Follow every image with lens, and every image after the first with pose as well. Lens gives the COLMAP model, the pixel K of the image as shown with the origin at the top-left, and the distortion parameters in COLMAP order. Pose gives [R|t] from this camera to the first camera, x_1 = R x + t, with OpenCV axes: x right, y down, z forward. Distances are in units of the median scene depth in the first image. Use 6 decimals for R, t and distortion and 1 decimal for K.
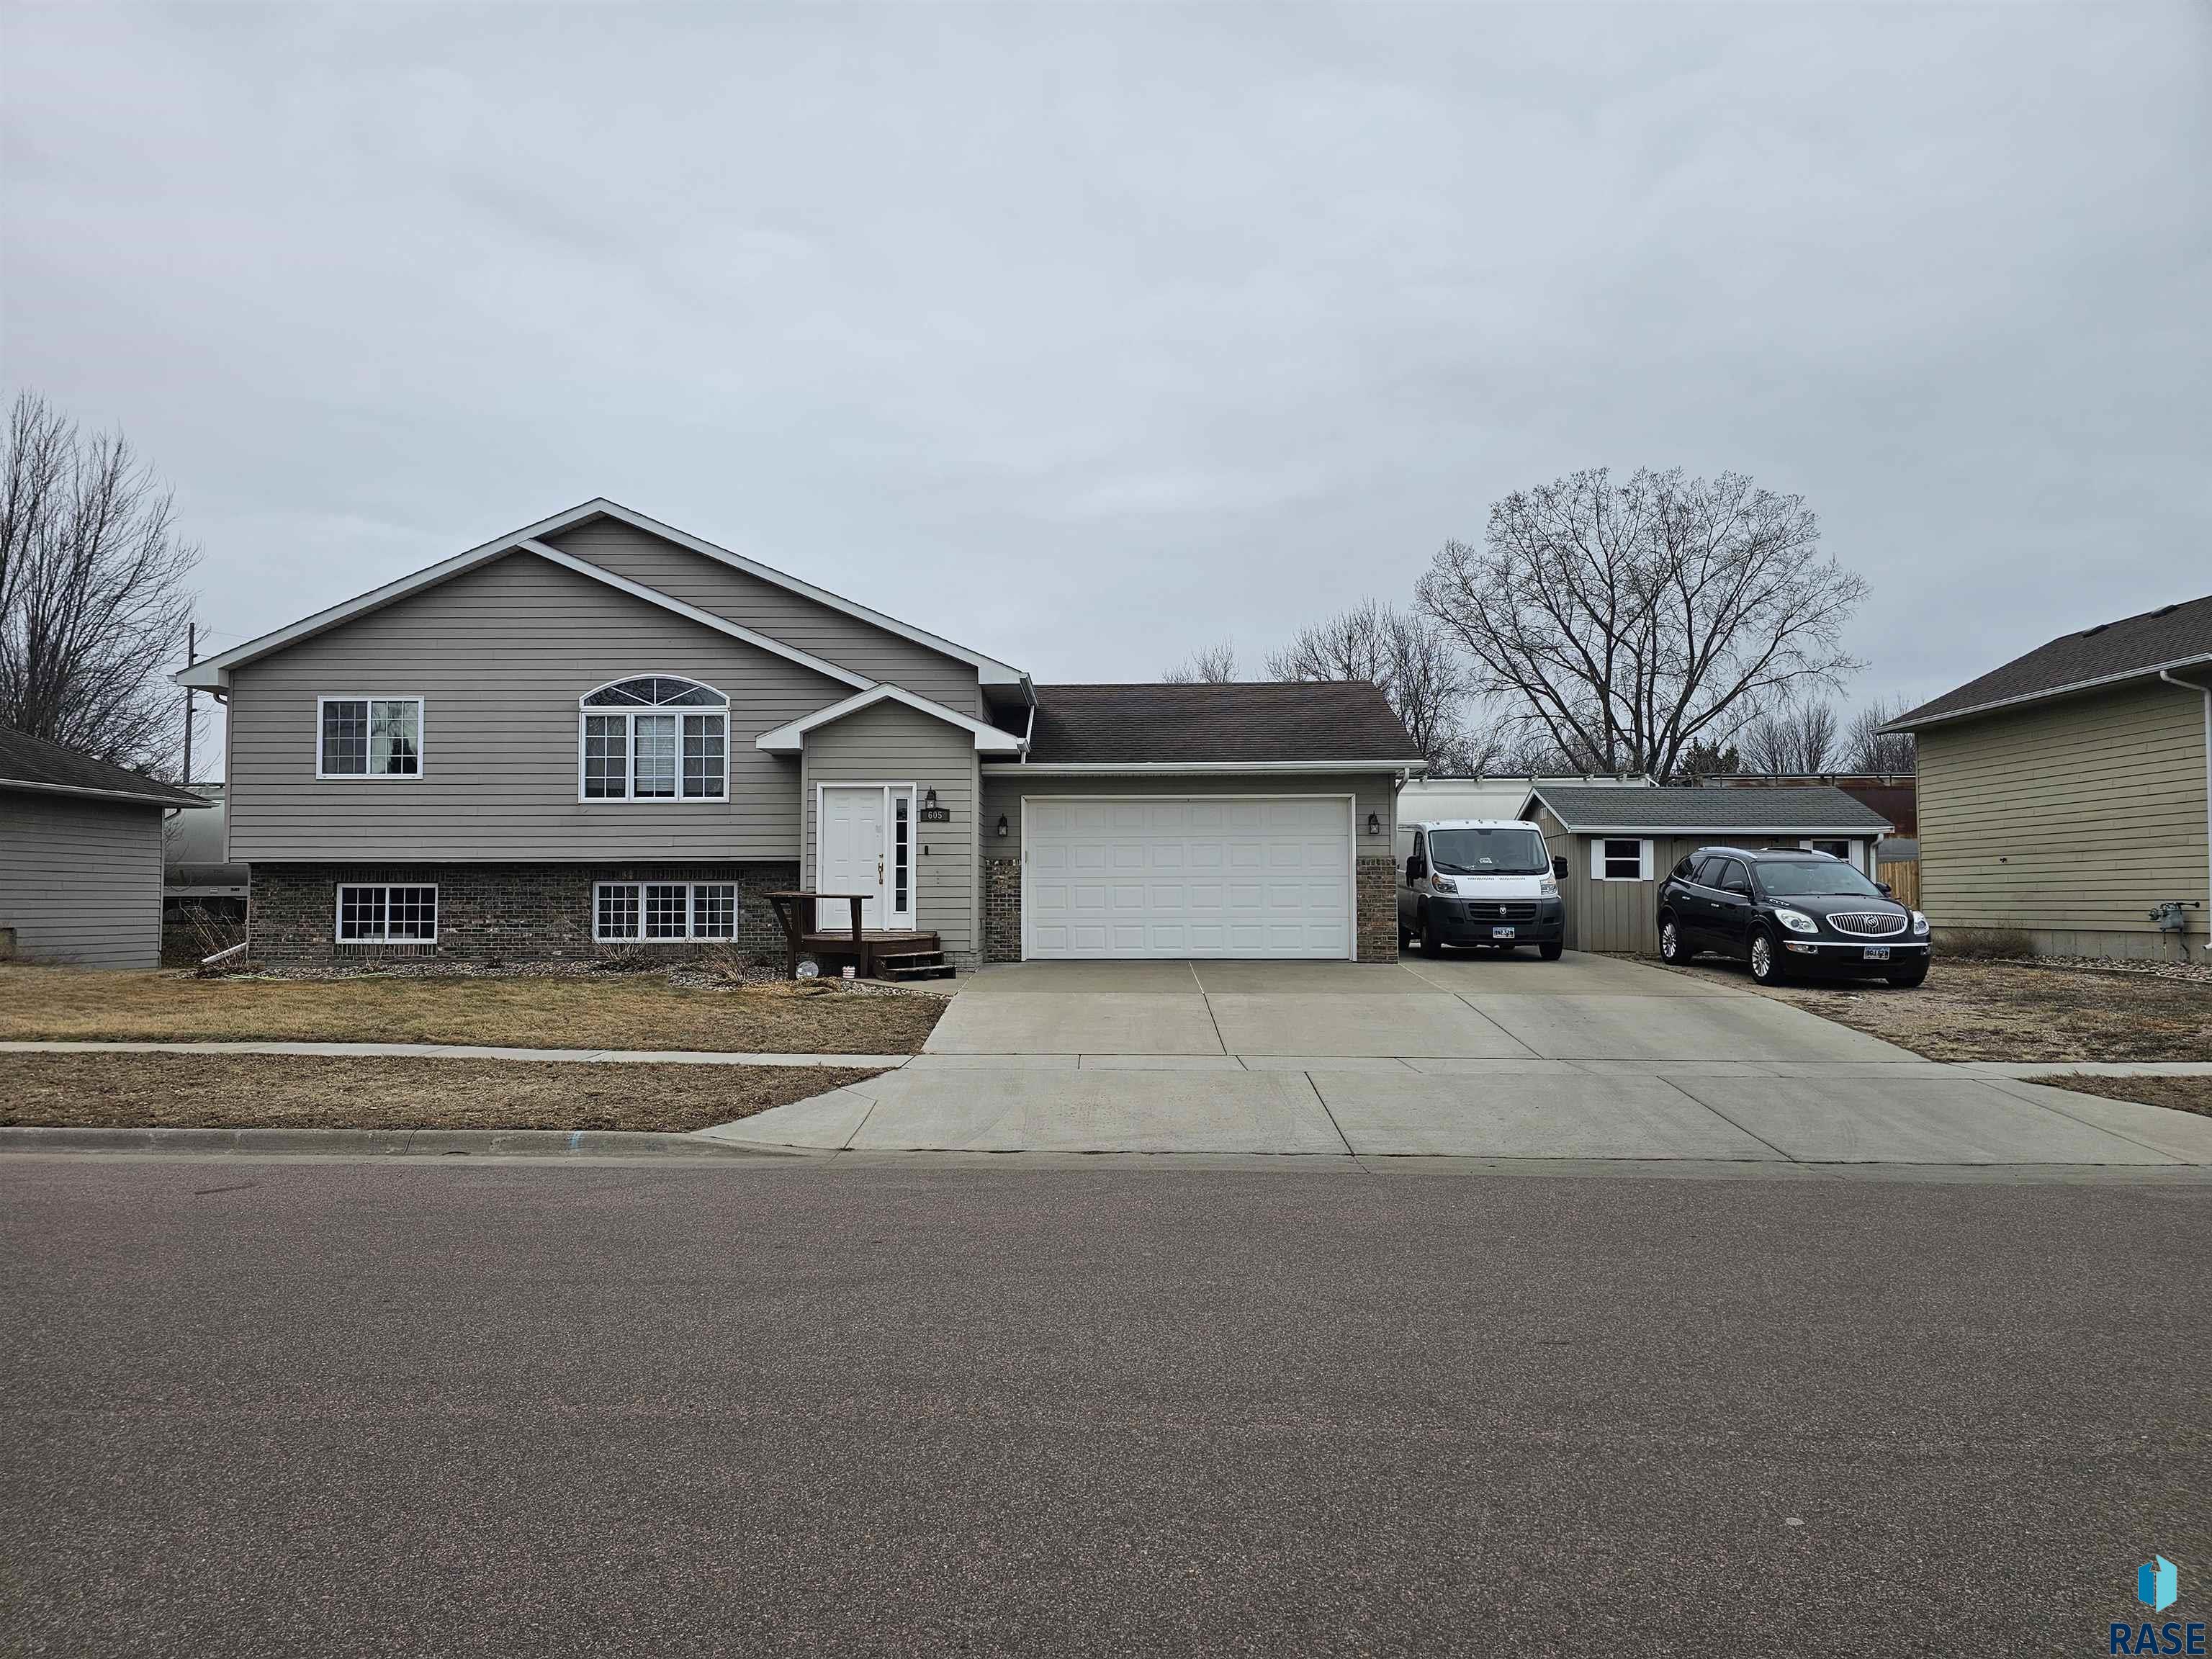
lens RADIAL K [[1472.7, 0, 1106.2], [0, 1472.7, 831.2], [0, 0, 1]] dist [0.060041, -0.051078]
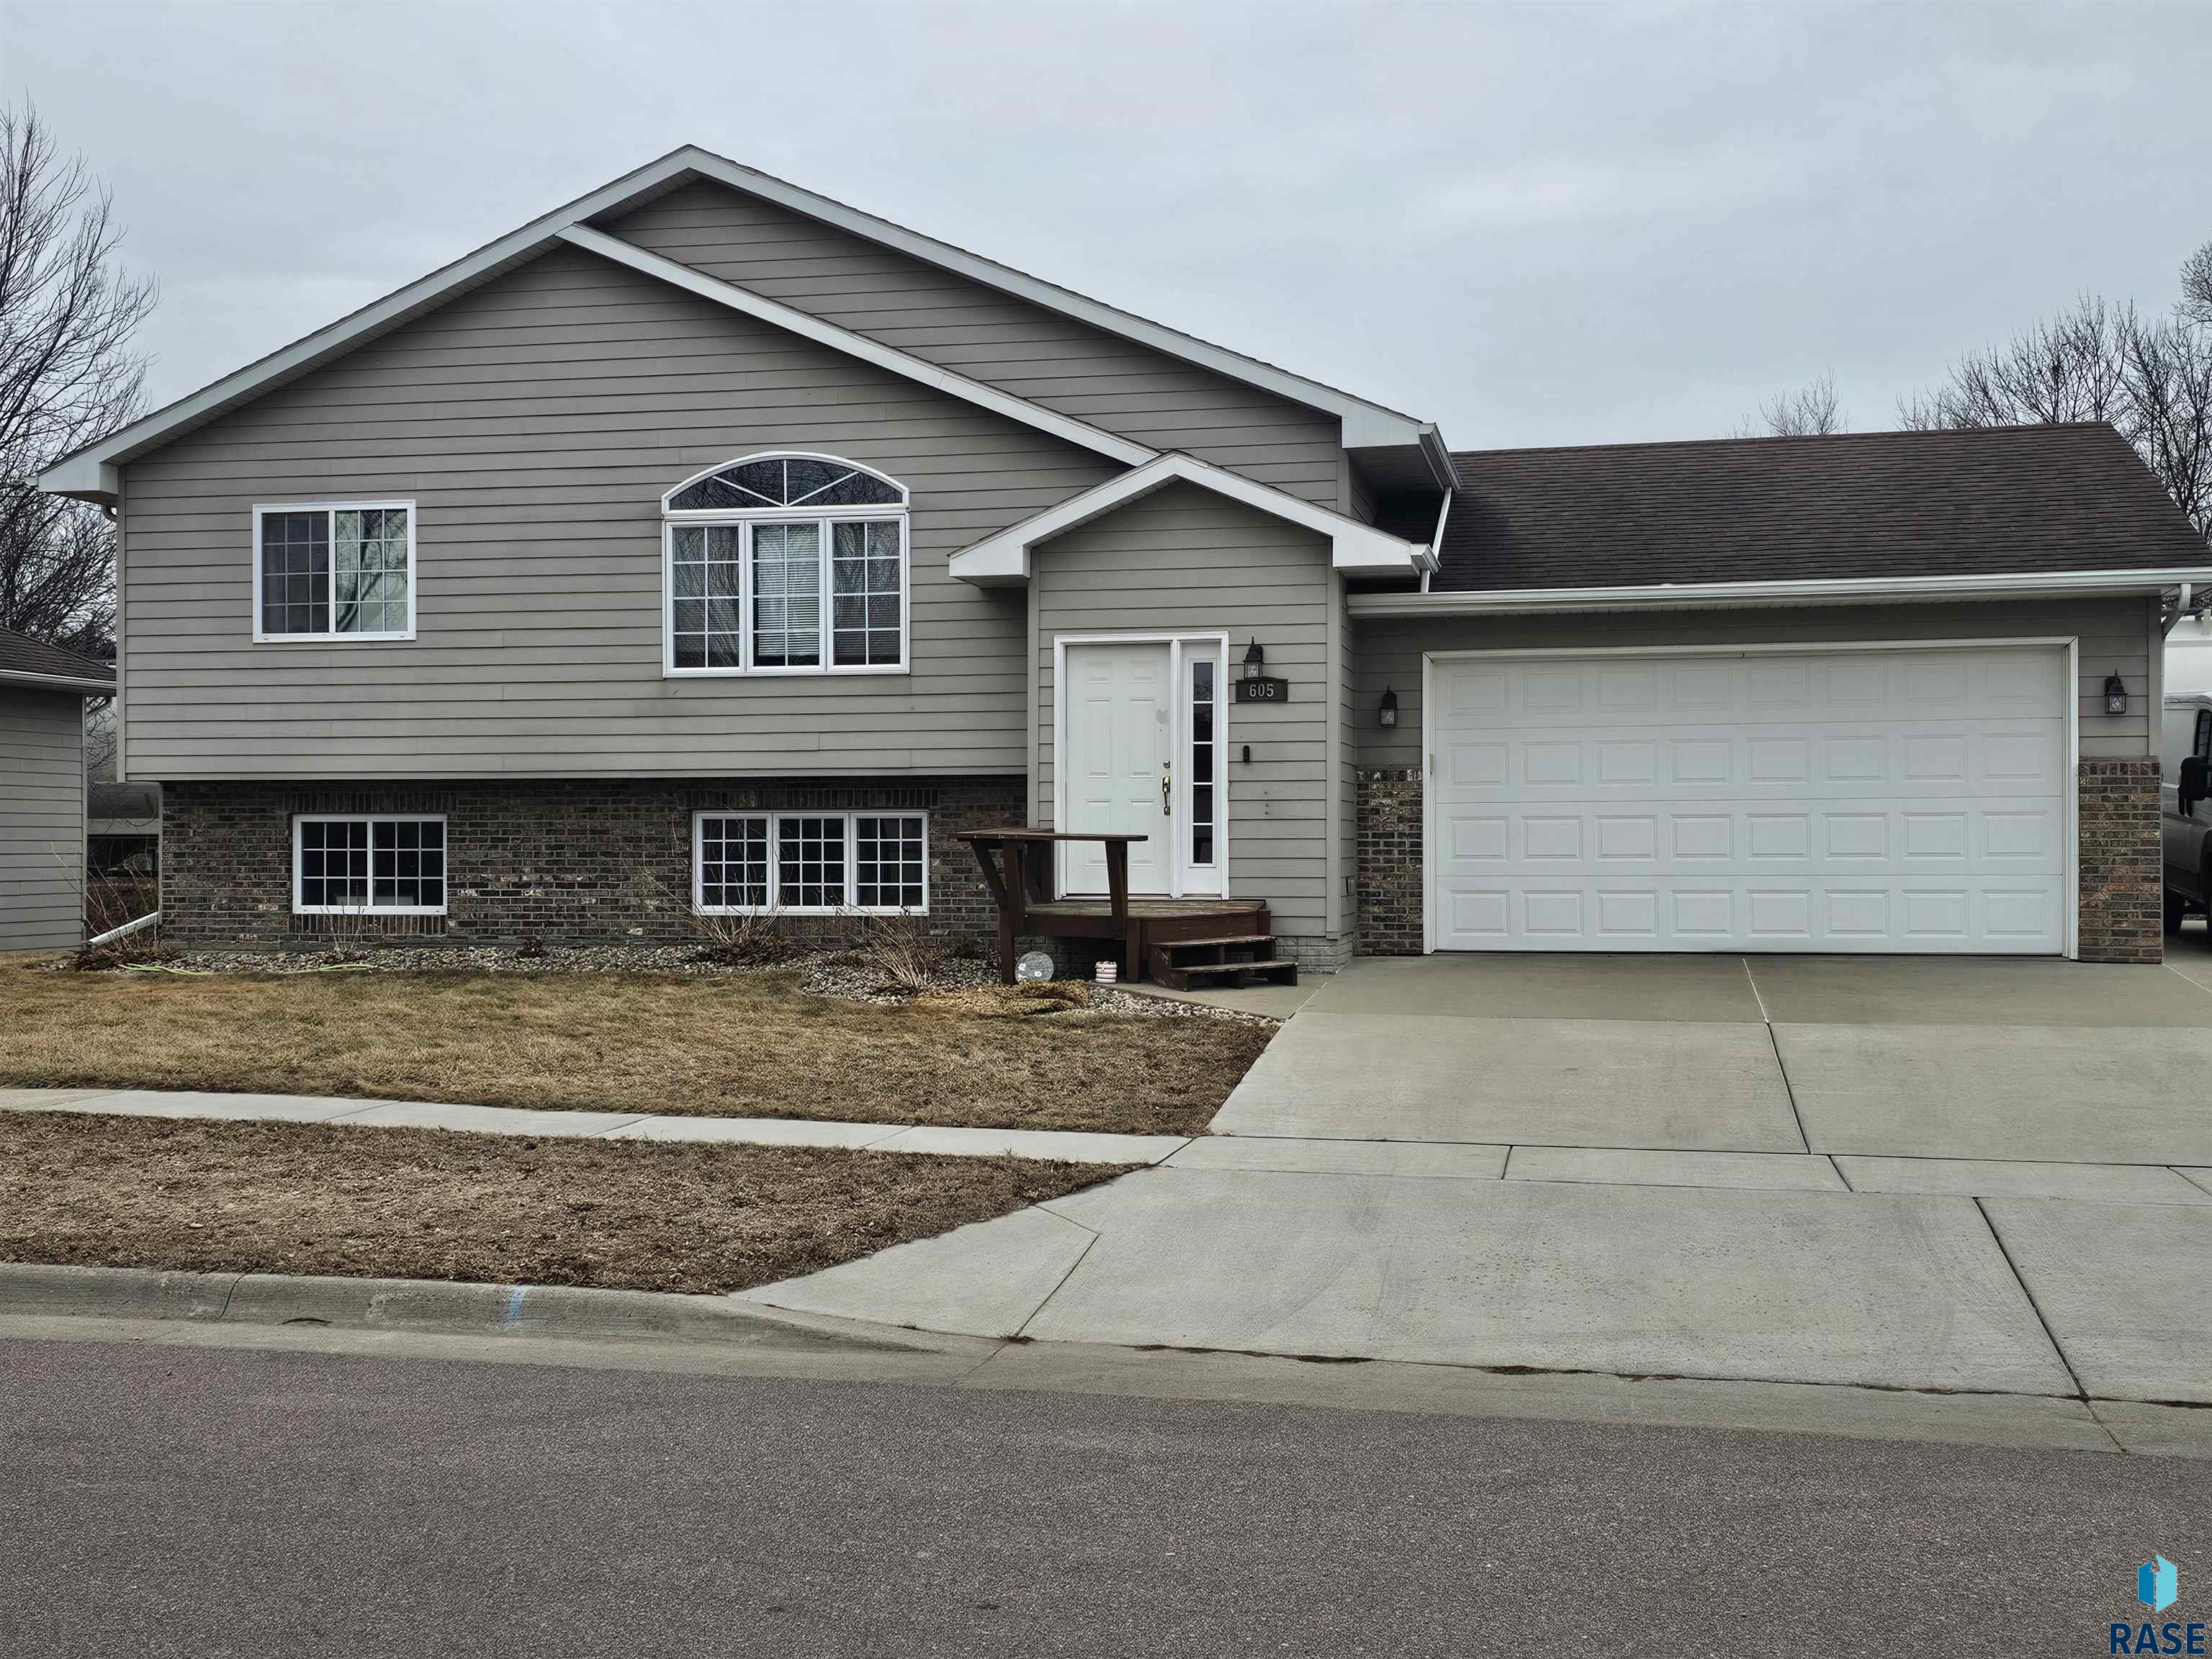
lens RADIAL K [[2289.7, 0, 1142.4], [0, 2289.7, 775.8], [0, 0, 1]] dist [0.089611, 0.000000]
pose [[0.982938, -0.005719, -0.183848, -0.003238], [0.011025, 0.999551, 0.027851, -0.003256], [0.183606, -0.029403, 0.982560, 0.140629]]
